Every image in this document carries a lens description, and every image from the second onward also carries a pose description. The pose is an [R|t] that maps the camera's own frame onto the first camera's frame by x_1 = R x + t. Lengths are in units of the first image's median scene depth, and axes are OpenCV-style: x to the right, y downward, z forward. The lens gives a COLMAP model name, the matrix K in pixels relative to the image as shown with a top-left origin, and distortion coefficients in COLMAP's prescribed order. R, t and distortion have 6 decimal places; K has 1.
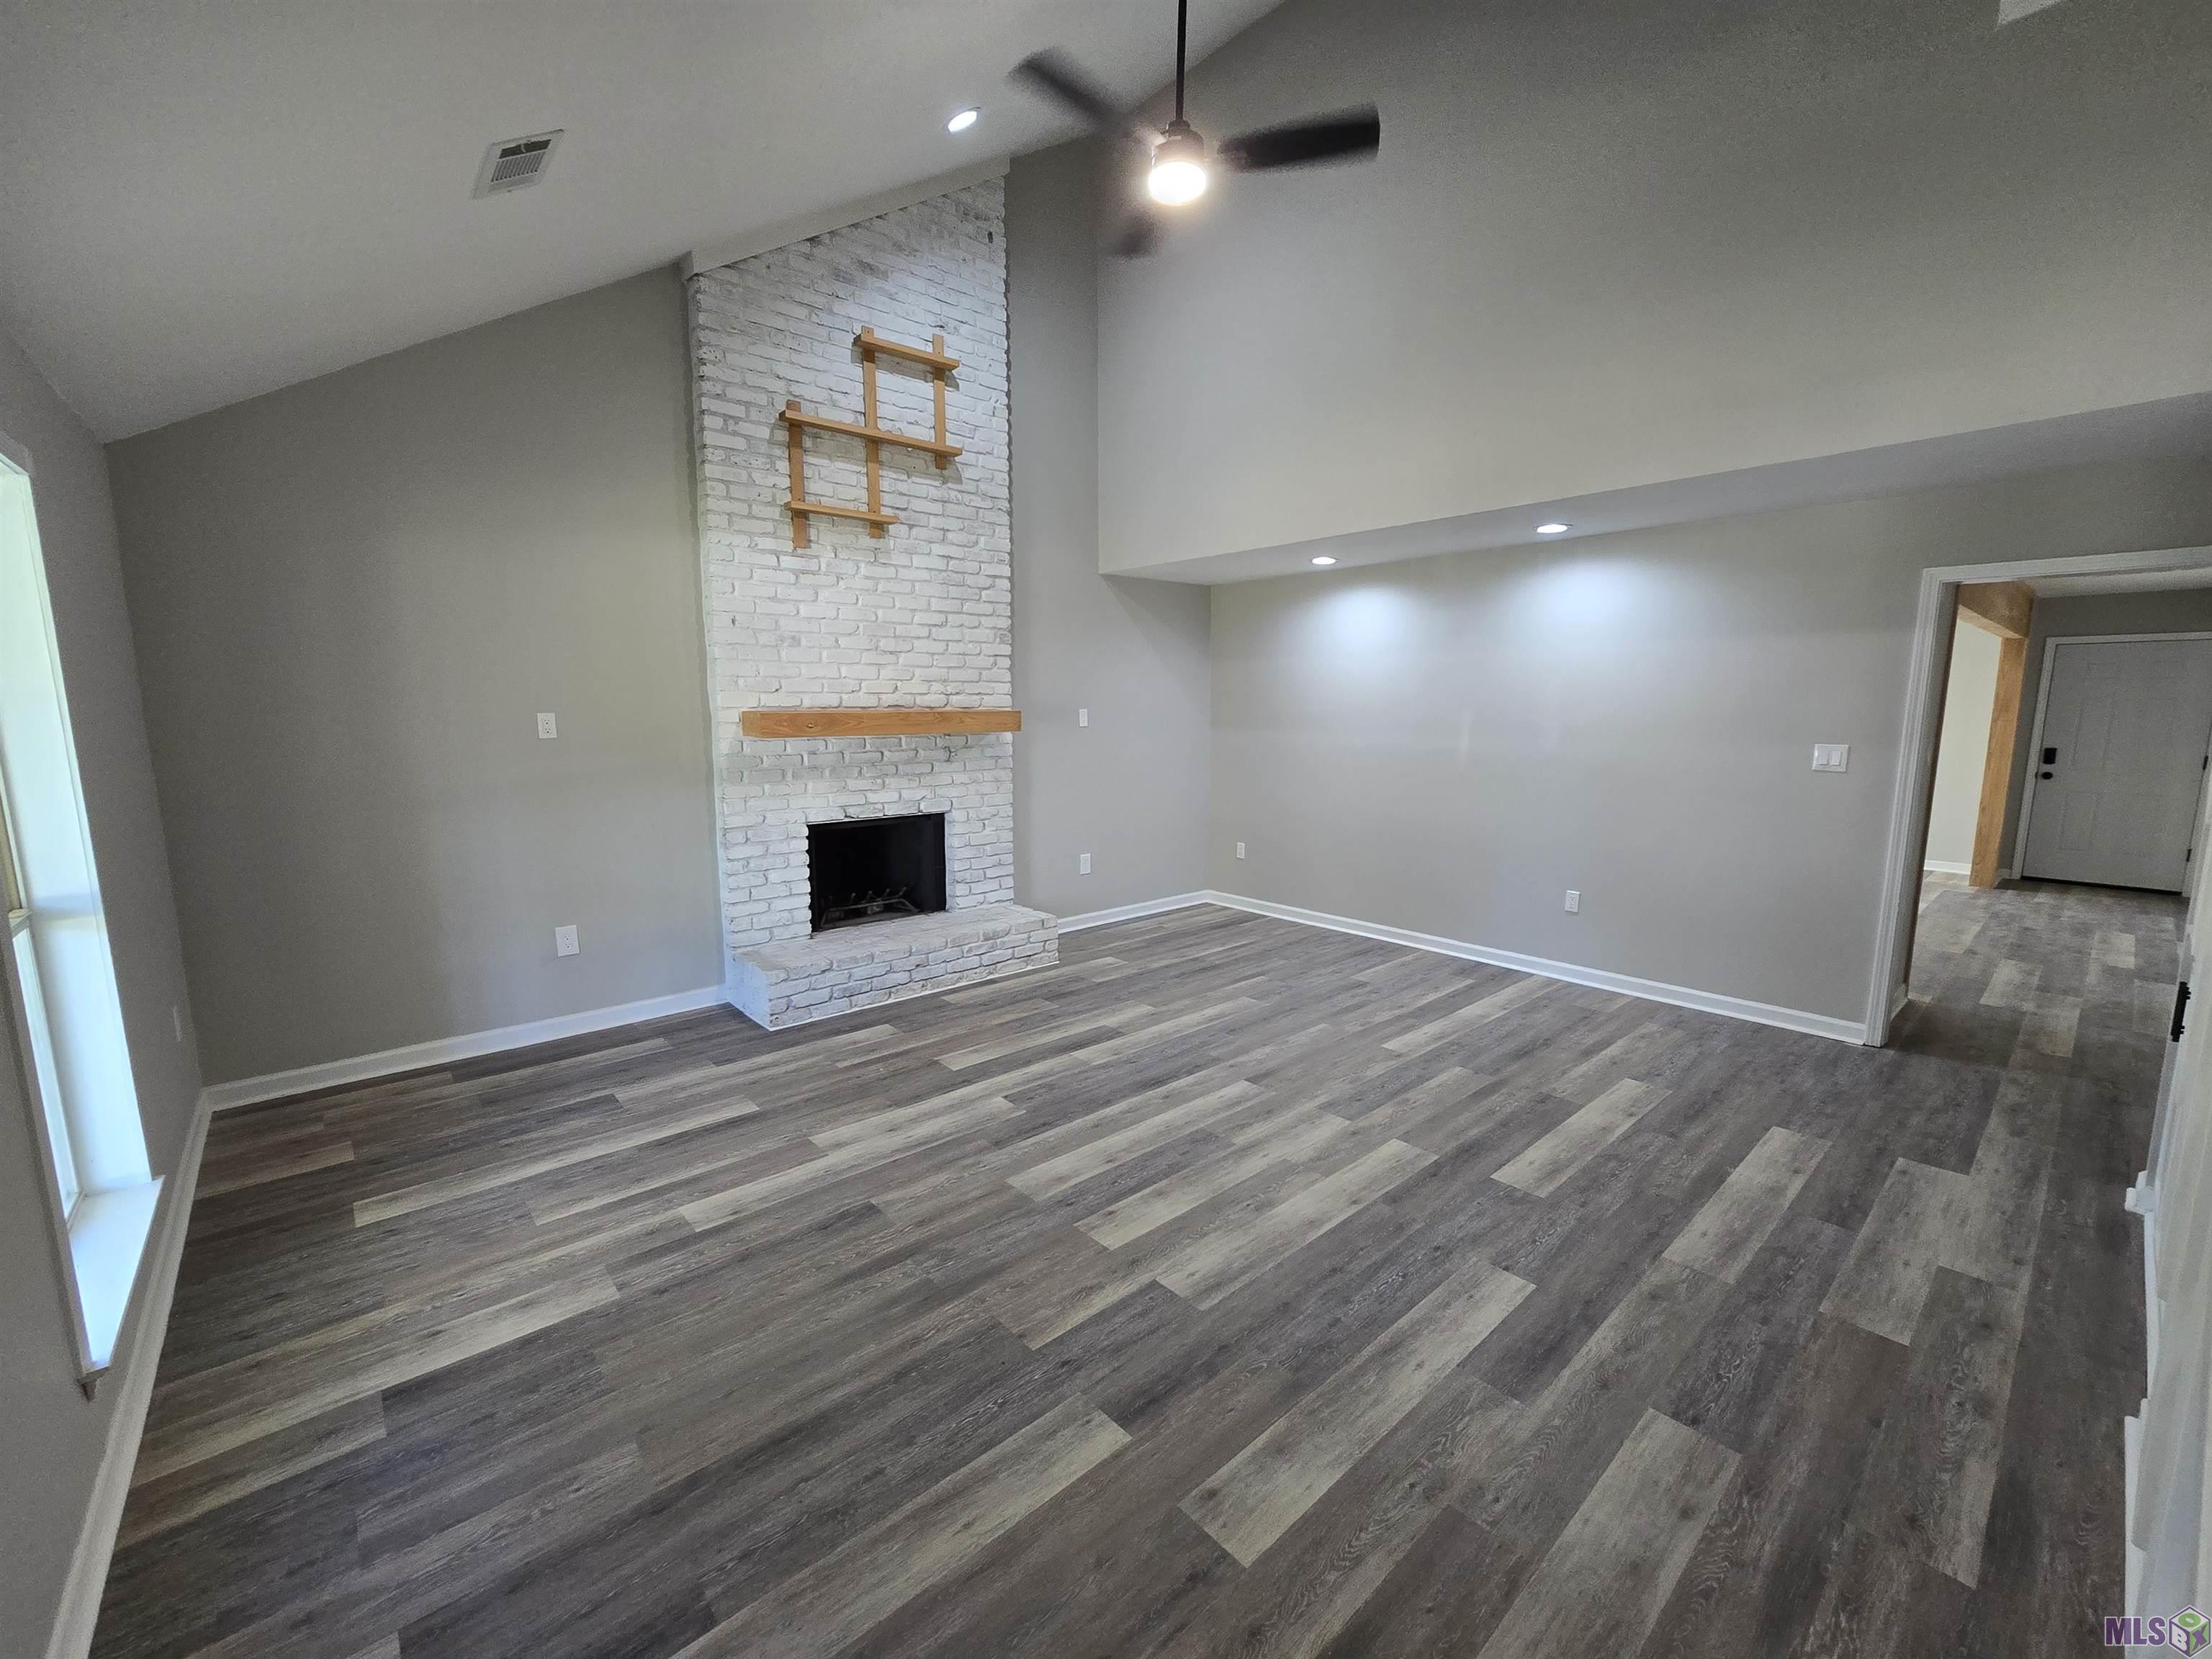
lens RADIAL K [[904.9, 0, 1113.4], [0, 904.9, 833.4], [0, 0, 1]] dist [-0.003893, 0.000102]
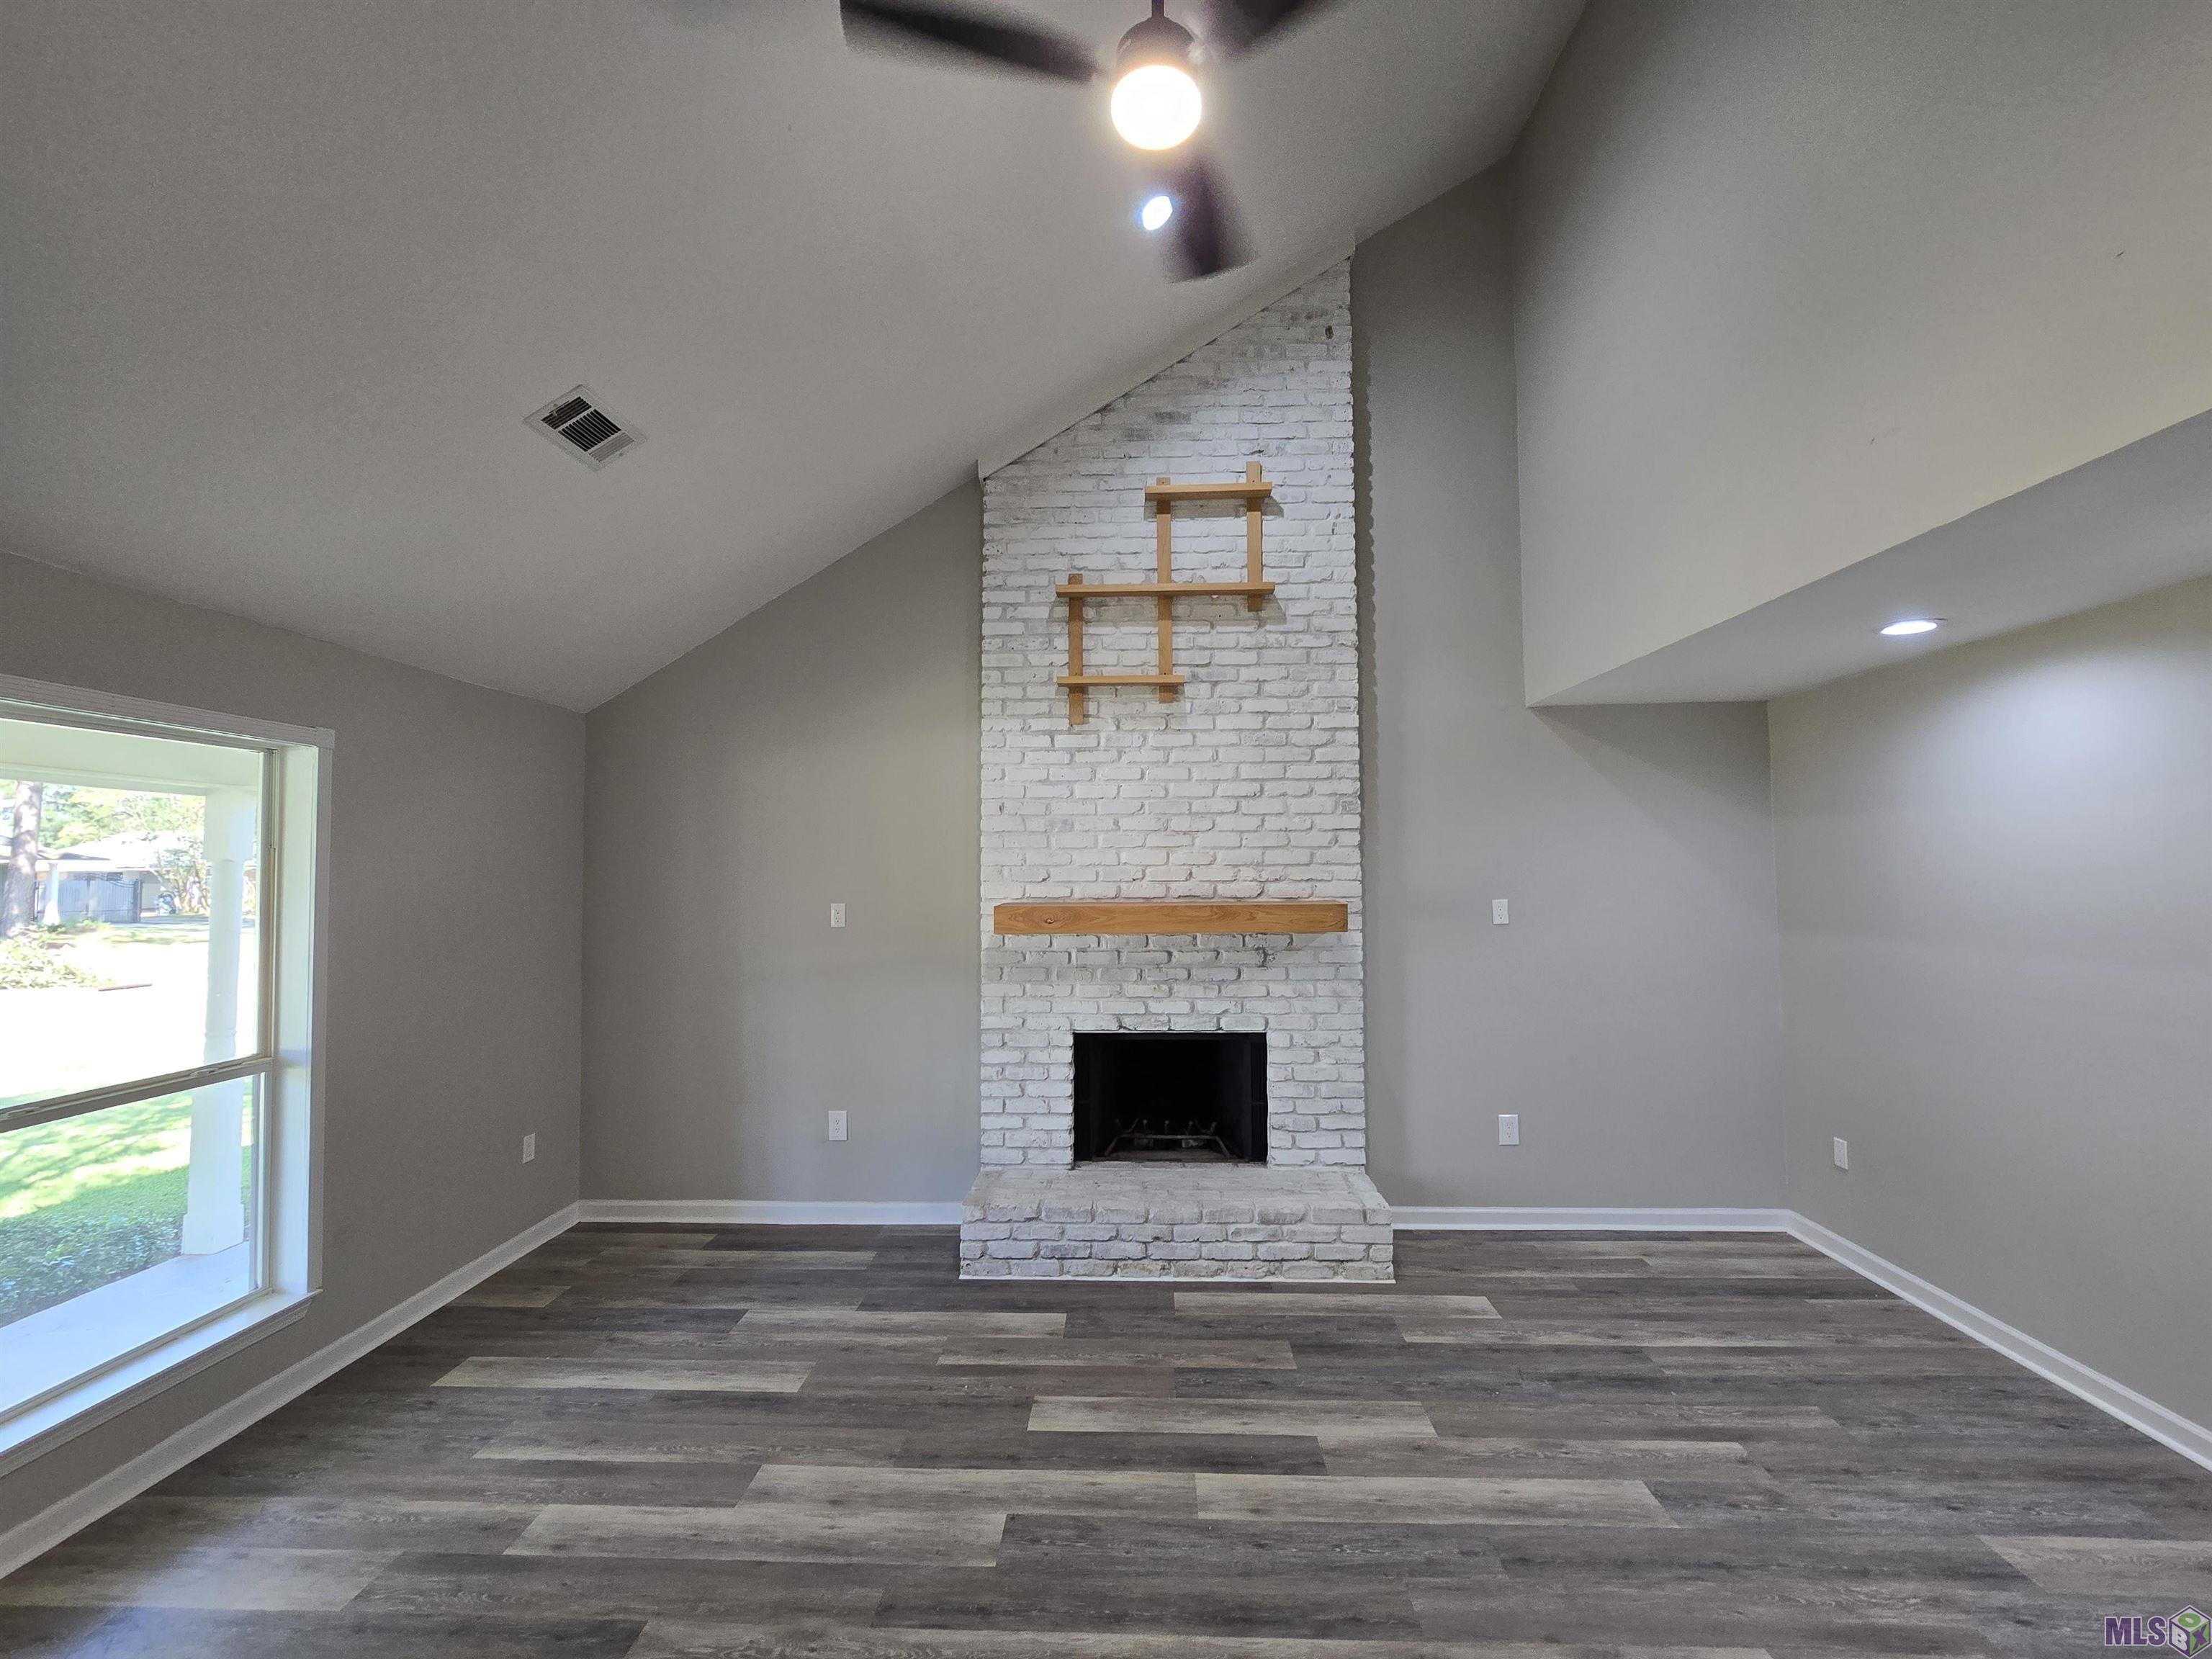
lens RADIAL K [[901.2, 0, 1115.2], [0, 901.2, 832.4], [0, 0, 1]] dist [-0.007293, 0.003929]
pose [[0.722779, -0.034604, -0.690213, 0.301067], [-0.091792, 0.985089, -0.145512, -0.079090], [0.684956, 0.168529, 0.708825, 0.395564]]
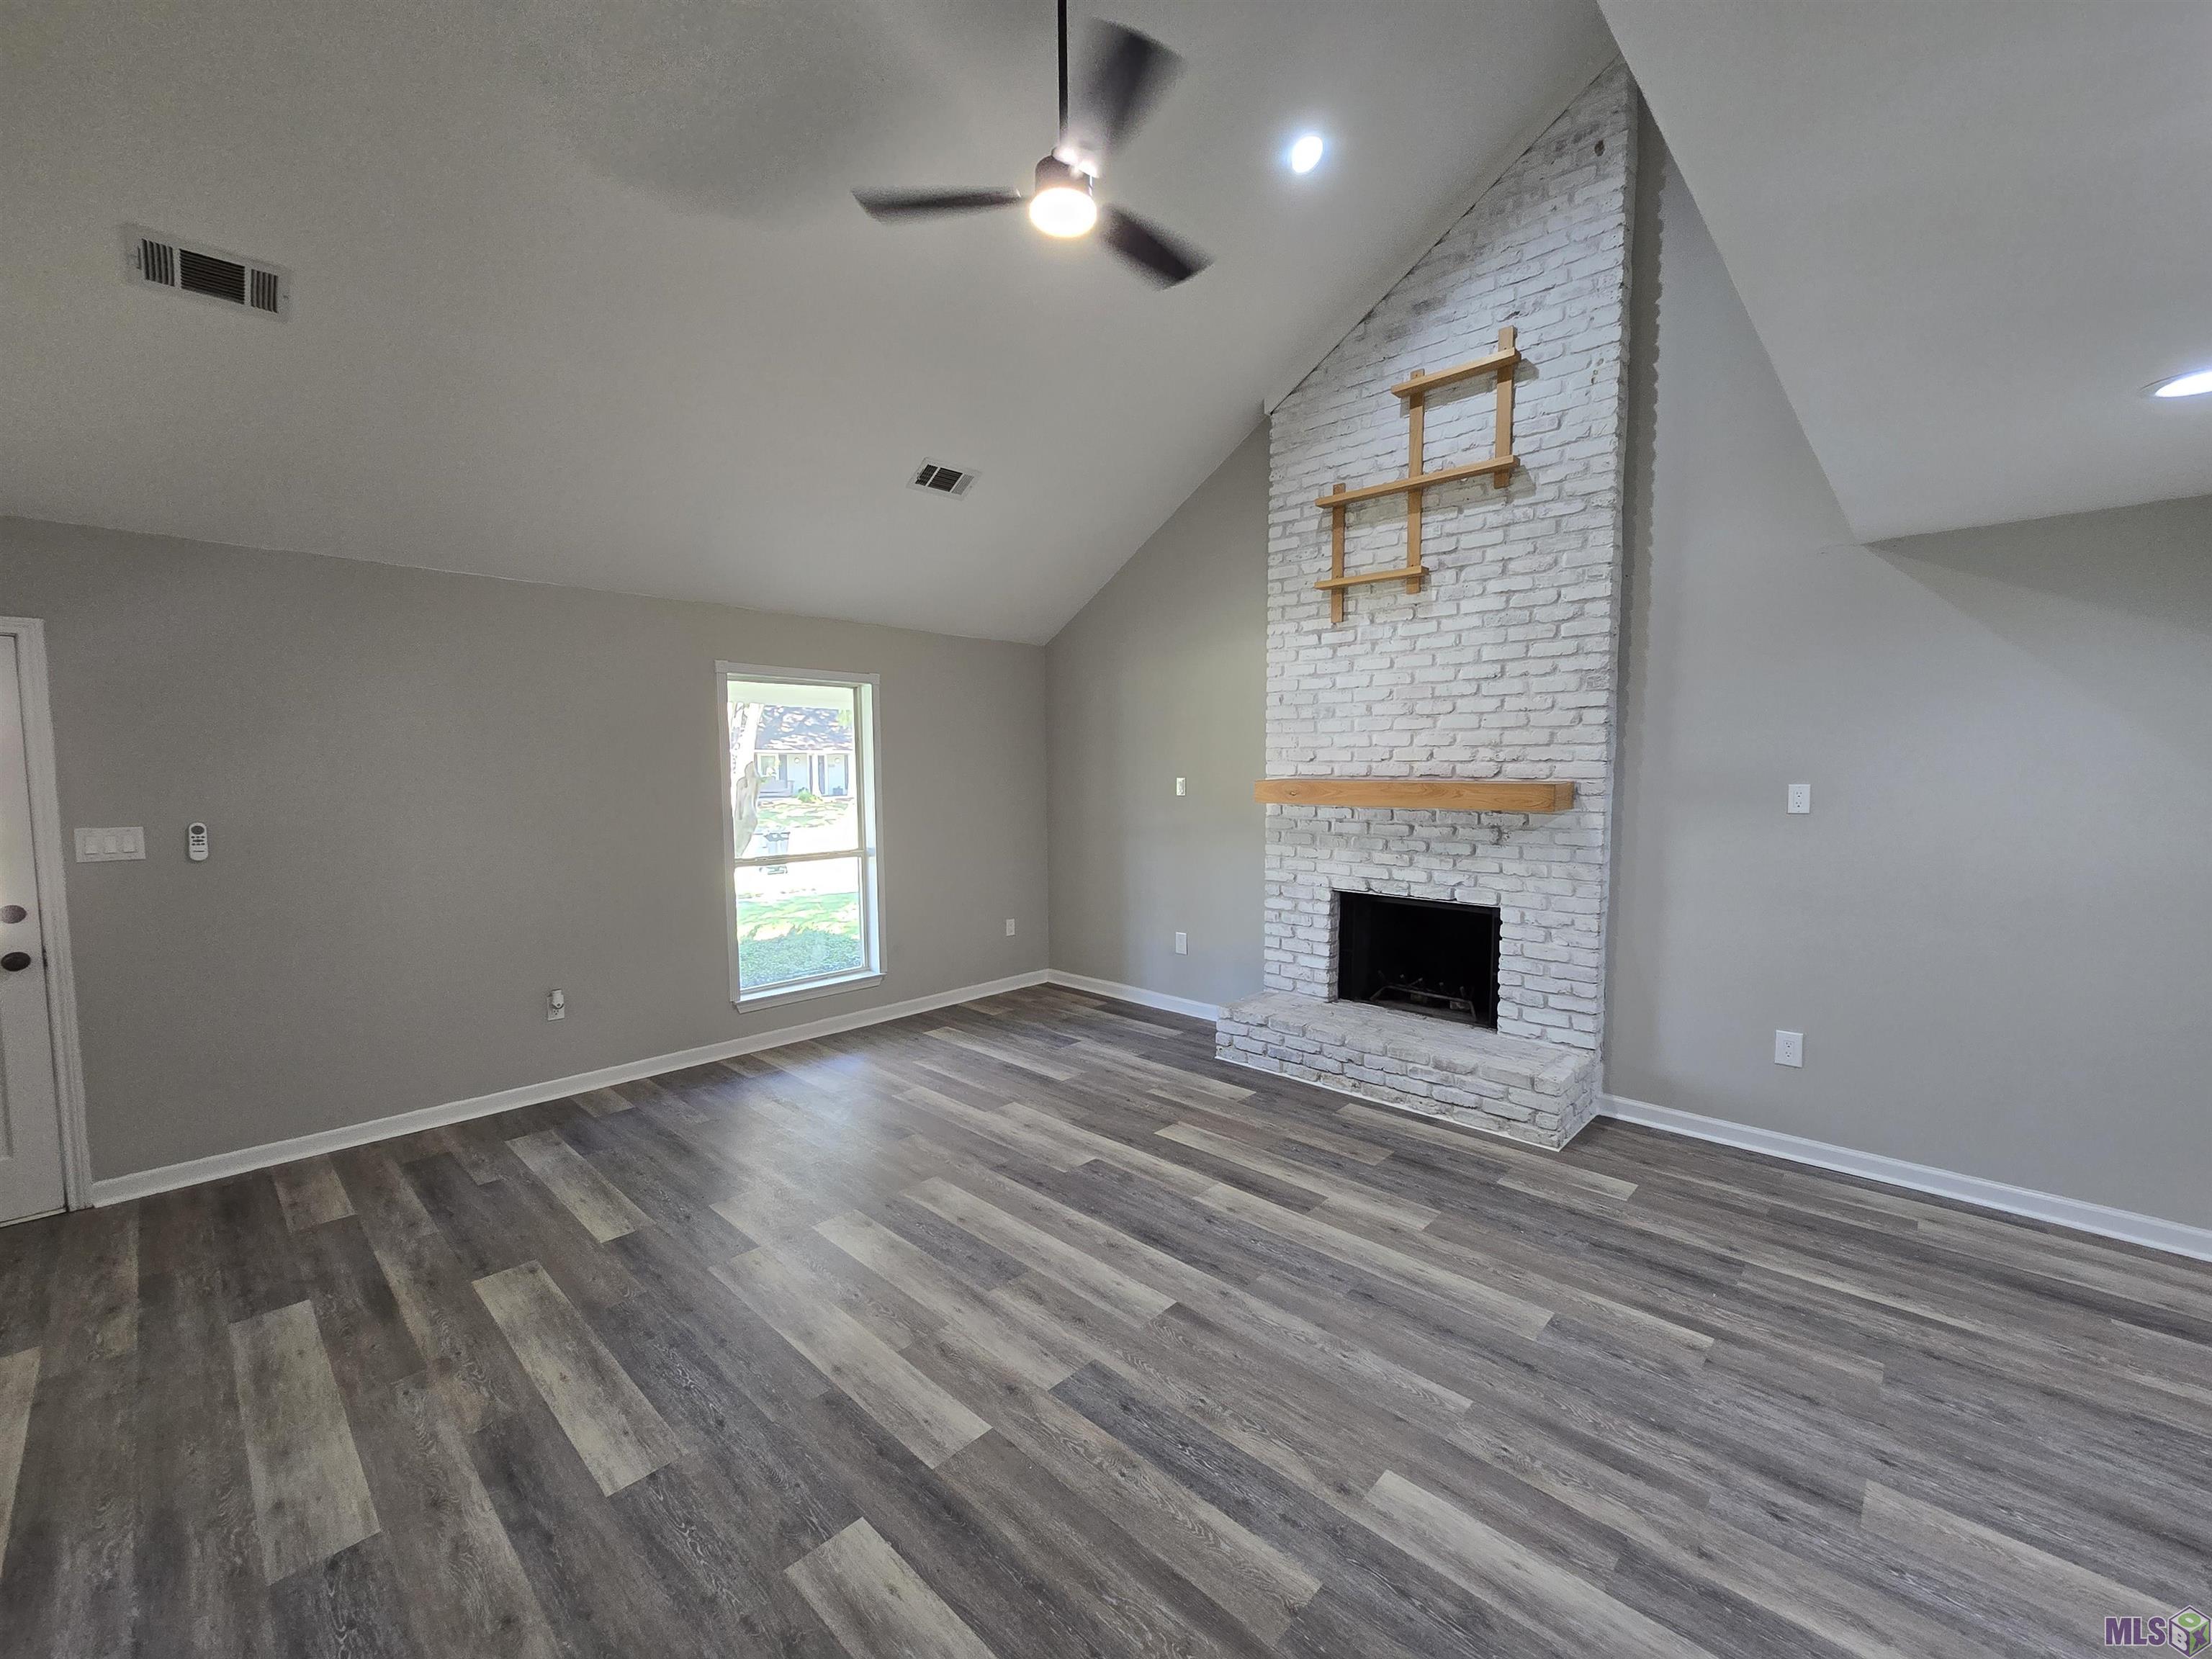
lens RADIAL K [[899.1, 0, 1117.1], [0, 899.1, 832.4], [0, 0, 1]] dist [-0.002332, -0.000791]
pose [[0.093685, 0.075700, -0.992720, 0.657075], [-0.138857, 0.988353, 0.062263, -0.106405], [0.985871, 0.132013, 0.103105, 0.668280]]
